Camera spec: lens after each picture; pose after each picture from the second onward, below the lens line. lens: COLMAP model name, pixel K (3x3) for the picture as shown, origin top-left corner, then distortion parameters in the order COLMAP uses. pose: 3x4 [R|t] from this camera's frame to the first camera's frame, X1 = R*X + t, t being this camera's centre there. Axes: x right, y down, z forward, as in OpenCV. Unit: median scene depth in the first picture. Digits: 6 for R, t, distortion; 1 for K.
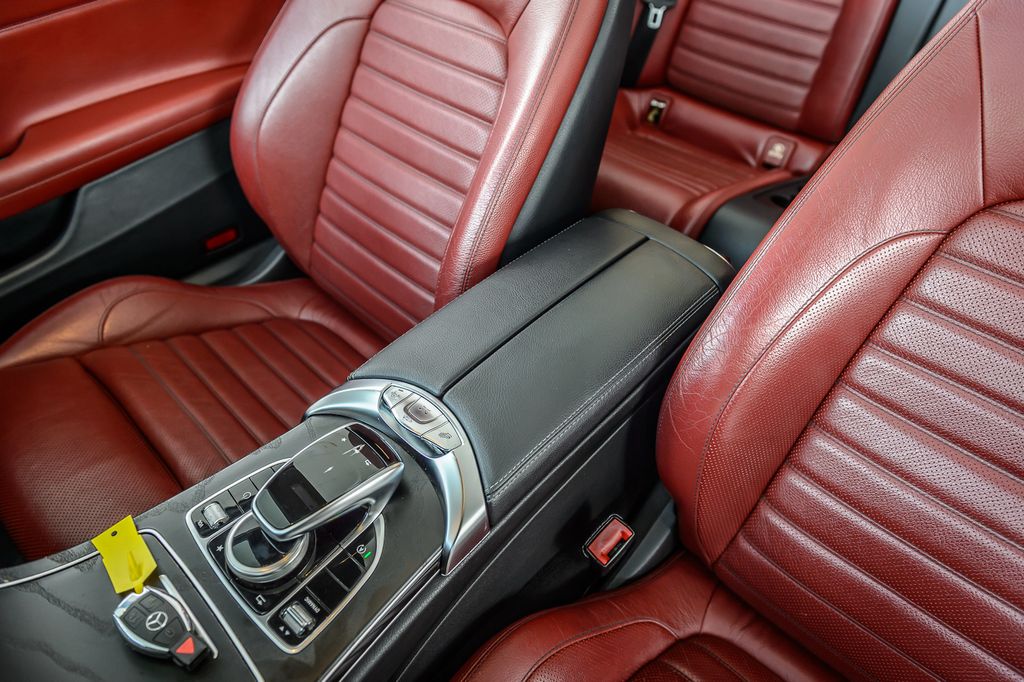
lens RADIAL K [[666.6, 0, 511.6], [0, 666.6, 344.5], [0, 0, 1]] dist [-0.007068, -0.000982]
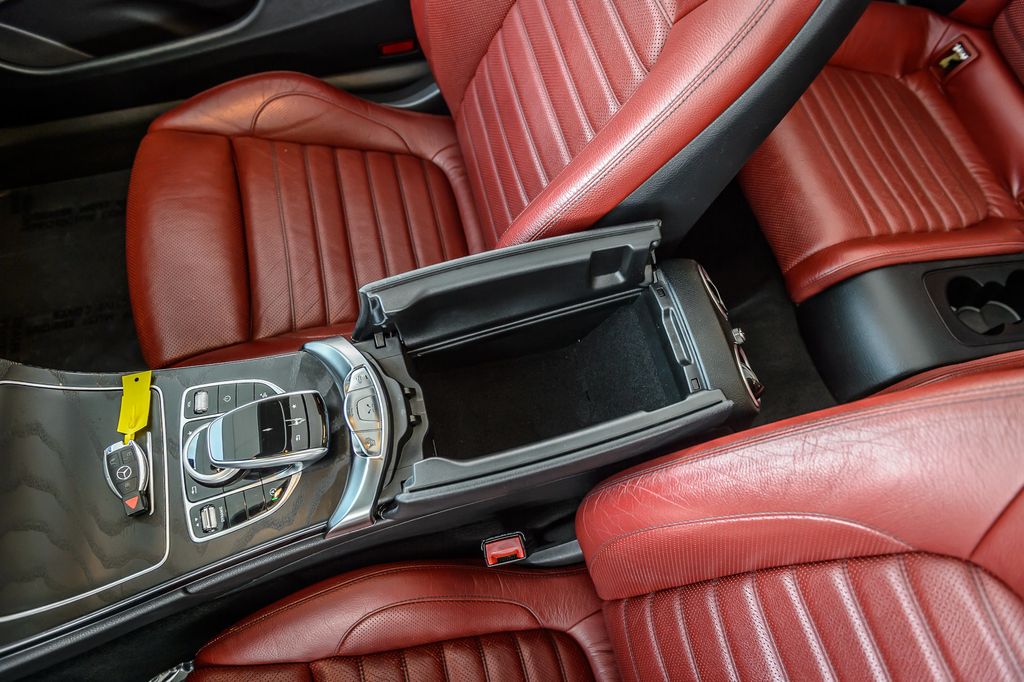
lens RADIAL K [[666.6, 0, 511.6], [0, 666.6, 344.5], [0, 0, 1]] dist [-0.007068, -0.000982]
pose [[0.850666, 0.486776, -0.198536, 0.135905], [-0.369398, 0.822180, 0.433088, -0.315619], [0.374050, -0.295074, 0.879214, 0.066097]]
